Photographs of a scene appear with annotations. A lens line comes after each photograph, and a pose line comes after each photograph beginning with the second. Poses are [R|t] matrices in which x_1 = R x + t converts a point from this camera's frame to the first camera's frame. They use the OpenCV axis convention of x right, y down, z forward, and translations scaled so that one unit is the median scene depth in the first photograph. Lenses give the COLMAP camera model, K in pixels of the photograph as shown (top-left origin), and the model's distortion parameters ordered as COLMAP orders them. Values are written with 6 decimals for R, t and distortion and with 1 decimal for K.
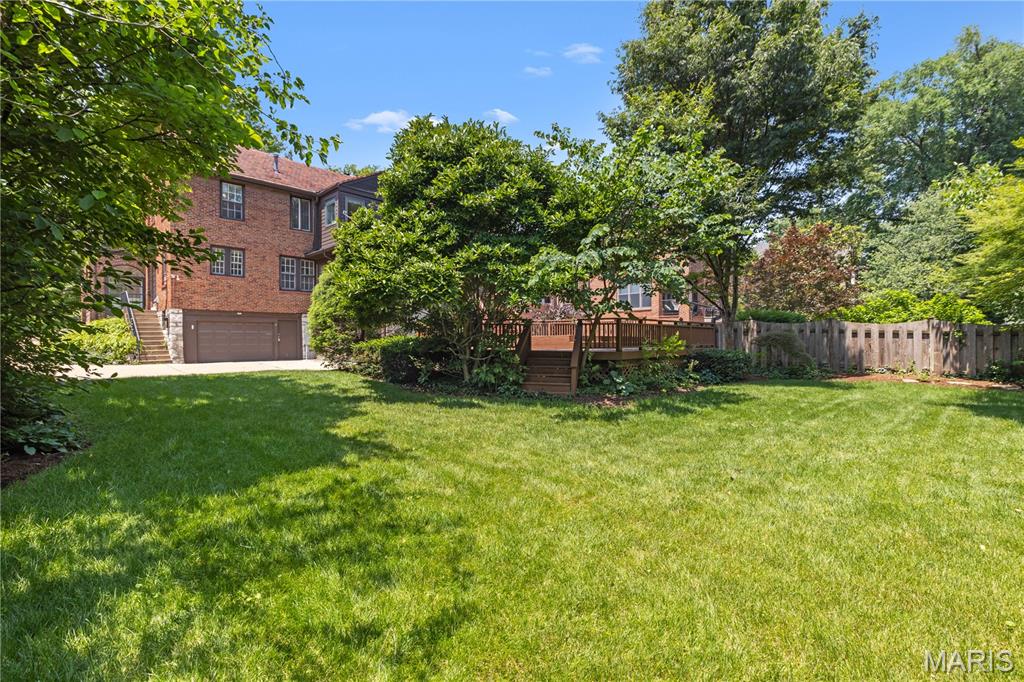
lens RADIAL K [[477.0, 0, 513.4], [0, 477.0, 342.9], [0, 0, 1]] dist [0.005845, 0.000670]
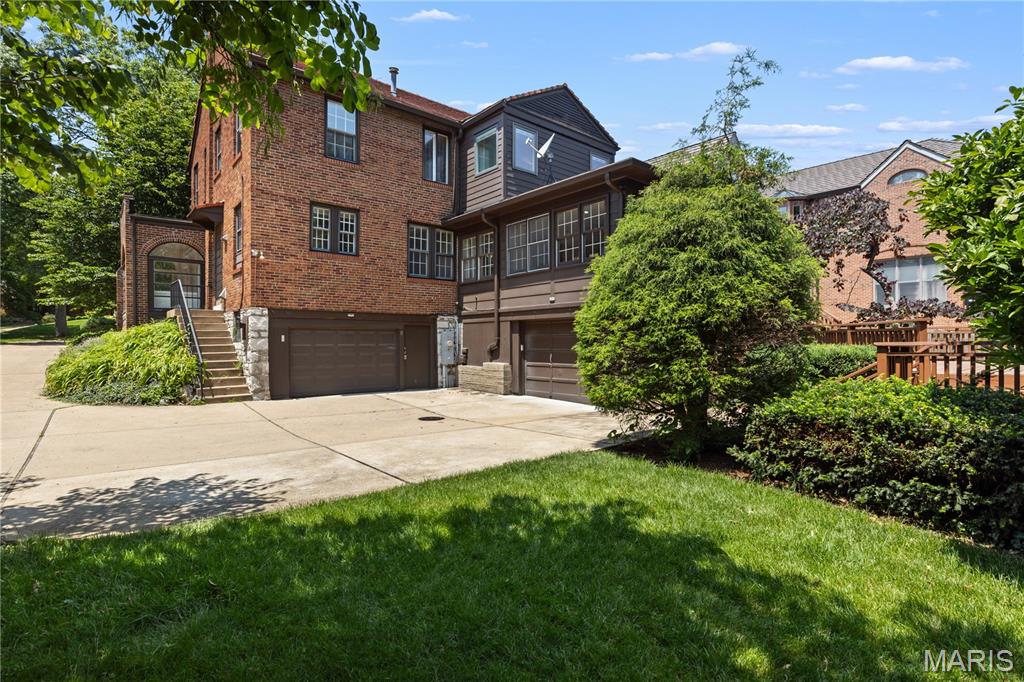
lens RADIAL K [[512.8, 0, 511.0], [0, 512.8, 341.8], [0, 0, 1]] dist [-0.000941, -0.000348]
pose [[0.995873, 0.002650, -0.090723, -0.315051], [-0.002814, 0.999995, -0.001672, -0.027465], [0.090718, 0.001921, 0.995875, 0.371692]]
